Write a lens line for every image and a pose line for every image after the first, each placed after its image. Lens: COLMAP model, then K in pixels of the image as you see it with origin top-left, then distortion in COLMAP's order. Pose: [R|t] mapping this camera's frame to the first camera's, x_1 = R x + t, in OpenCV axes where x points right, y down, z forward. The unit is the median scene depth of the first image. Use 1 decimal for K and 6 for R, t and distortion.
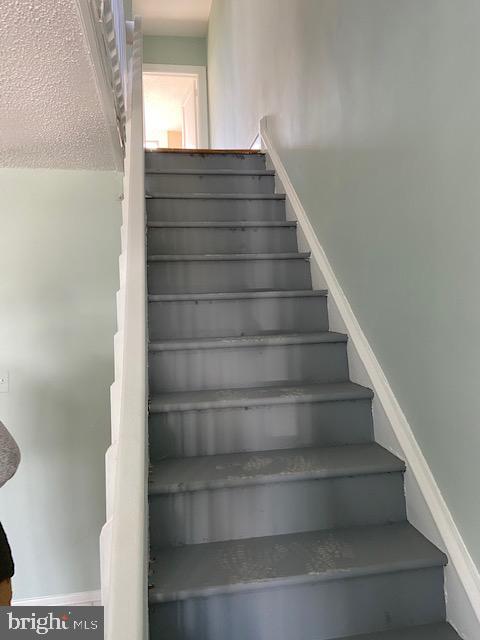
lens RADIAL K [[484.8, 0, 239.4], [0, 484.8, 320.2], [0, 0, 1]] dist [0.069095, -0.065931]
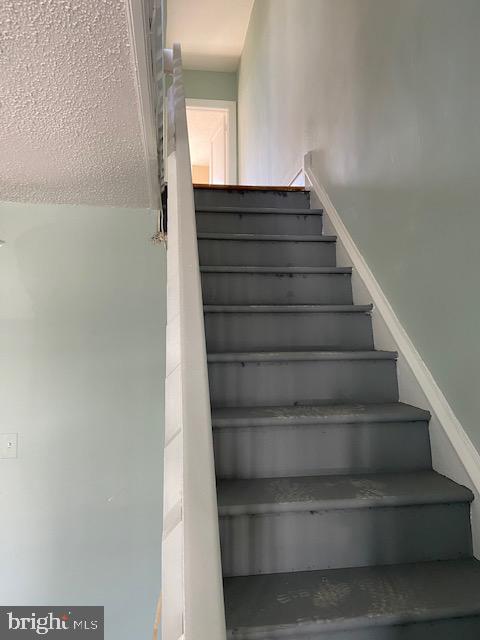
lens RADIAL K [[484.8, 0, 241.1], [0, 484.8, 320.0], [0, 0, 1]] dist [0.069095, -0.065931]
pose [[0.999487, 0.021861, -0.023420, -0.058813], [-0.023319, 0.997684, -0.063895, -0.048816], [0.021969, 0.064409, 0.997682, 0.127630]]
